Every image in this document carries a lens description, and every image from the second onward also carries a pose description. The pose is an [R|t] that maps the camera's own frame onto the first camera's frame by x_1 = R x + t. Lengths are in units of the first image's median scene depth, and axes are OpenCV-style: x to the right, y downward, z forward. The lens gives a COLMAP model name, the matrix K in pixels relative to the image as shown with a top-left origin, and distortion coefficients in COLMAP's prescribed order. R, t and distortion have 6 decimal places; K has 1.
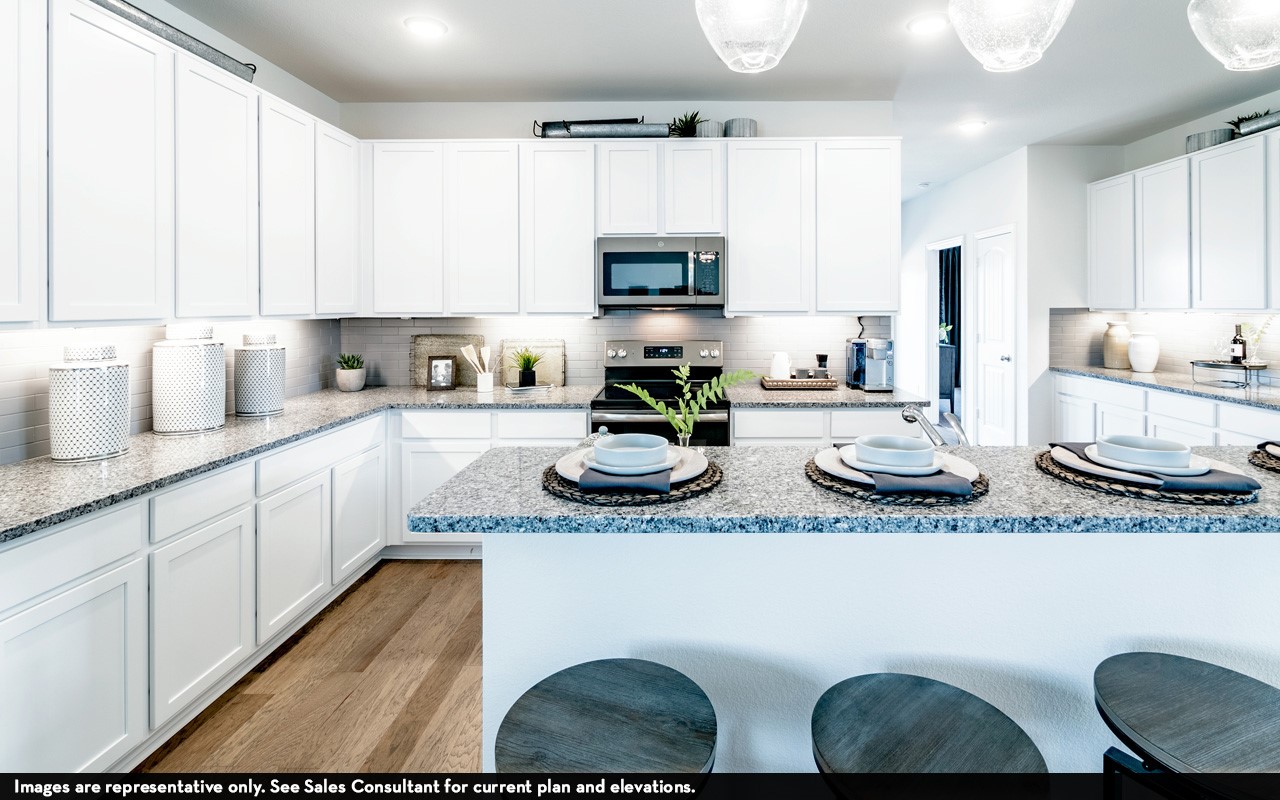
lens RADIAL K [[605.7, 0, 669.1], [0, 605.7, 306.2], [0, 0, 1]] dist [-0.000340, 0.000179]
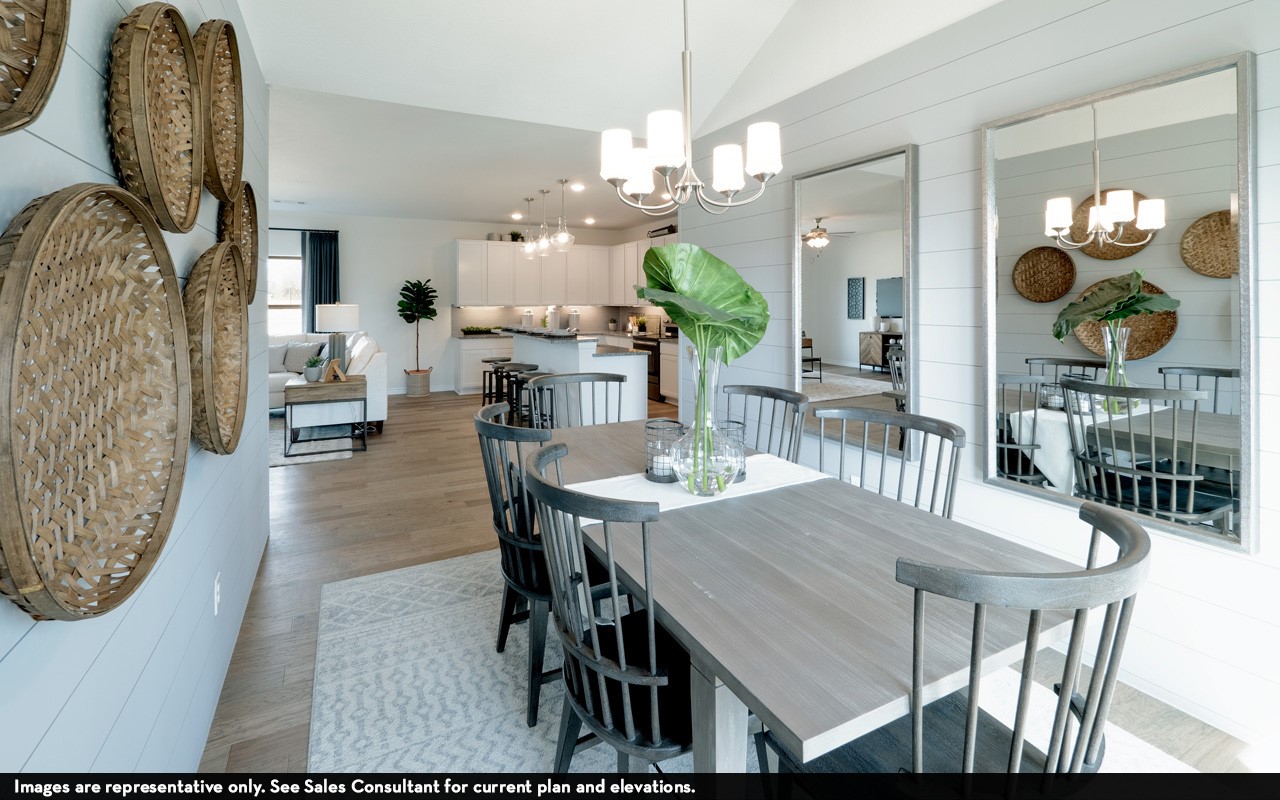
lens RADIAL K [[552.4, 0, 603.9], [0, 552.4, 304.4], [0, 0, 1]] dist [-0.006836, 0.001335]
pose [[0.441912, 0.004608, -0.897047, 1.871370], [0.002230, 0.999978, 0.006235, -0.004853], [0.897056, -0.004755, 0.441892, -0.235569]]
